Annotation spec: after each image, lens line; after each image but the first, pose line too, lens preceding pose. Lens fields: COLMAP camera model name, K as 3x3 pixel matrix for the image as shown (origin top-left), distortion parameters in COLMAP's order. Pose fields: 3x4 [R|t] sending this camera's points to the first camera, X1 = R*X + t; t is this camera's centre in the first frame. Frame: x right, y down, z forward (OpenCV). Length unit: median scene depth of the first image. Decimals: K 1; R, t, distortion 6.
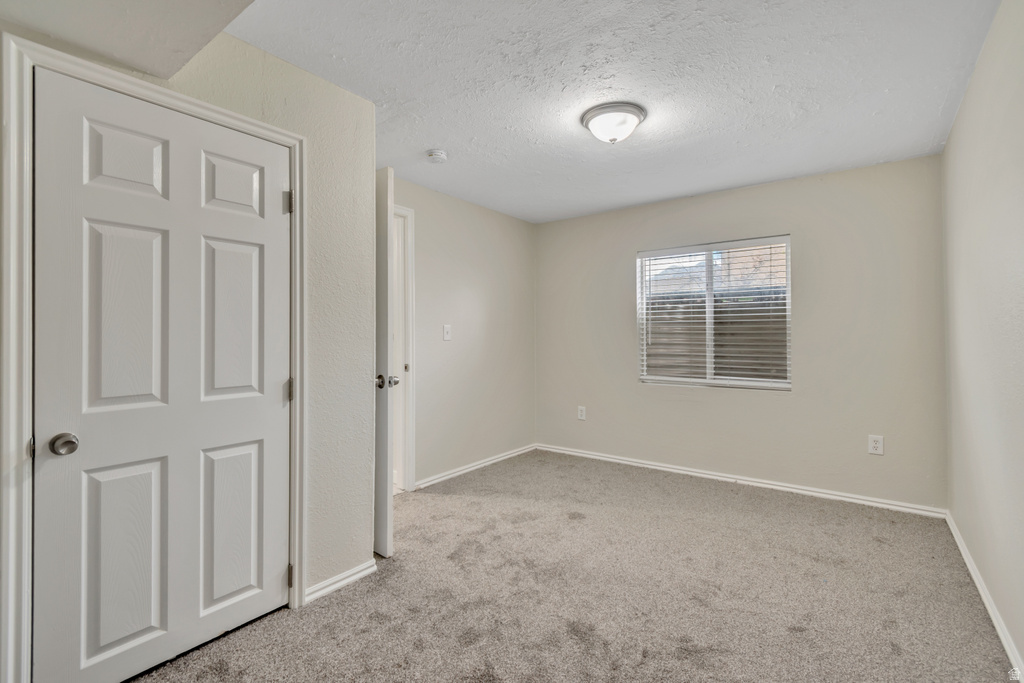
lens RADIAL K [[457.1, 0, 521.0], [0, 457.1, 336.9], [0, 0, 1]] dist [0.003593, -0.000753]
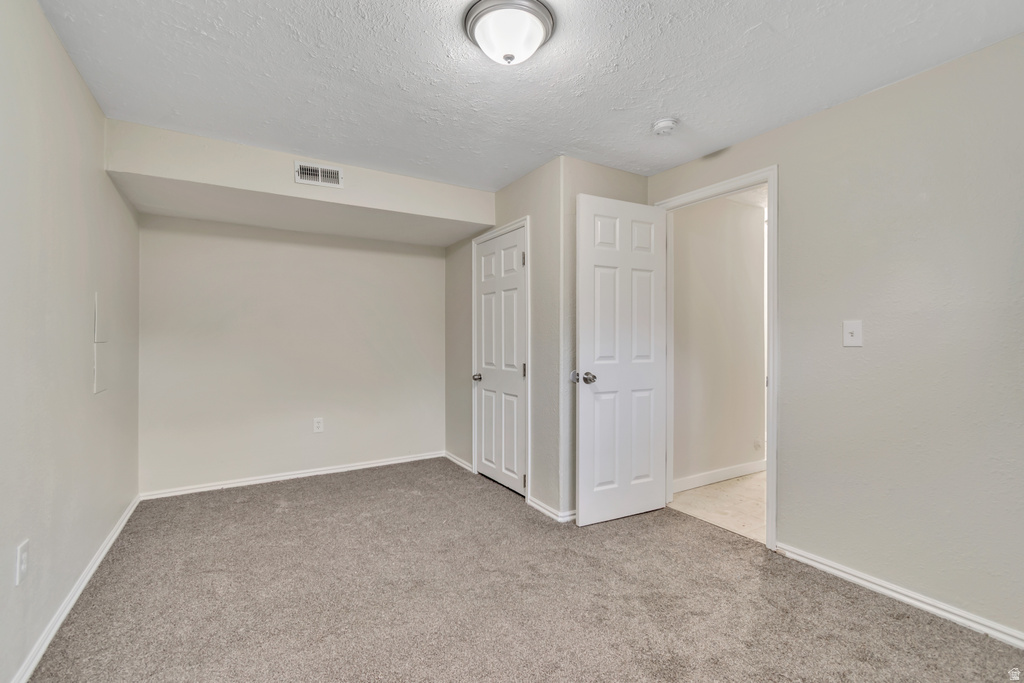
lens RADIAL K [[457.1, 0, 519.3], [0, 457.1, 340.1], [0, 0, 1]] dist [0.003593, -0.000753]
pose [[-0.365097, 0.004552, -0.930958, 0.708165], [-0.002924, 0.999978, 0.006037, -0.004287], [0.930965, 0.004926, -0.365076, 1.055820]]
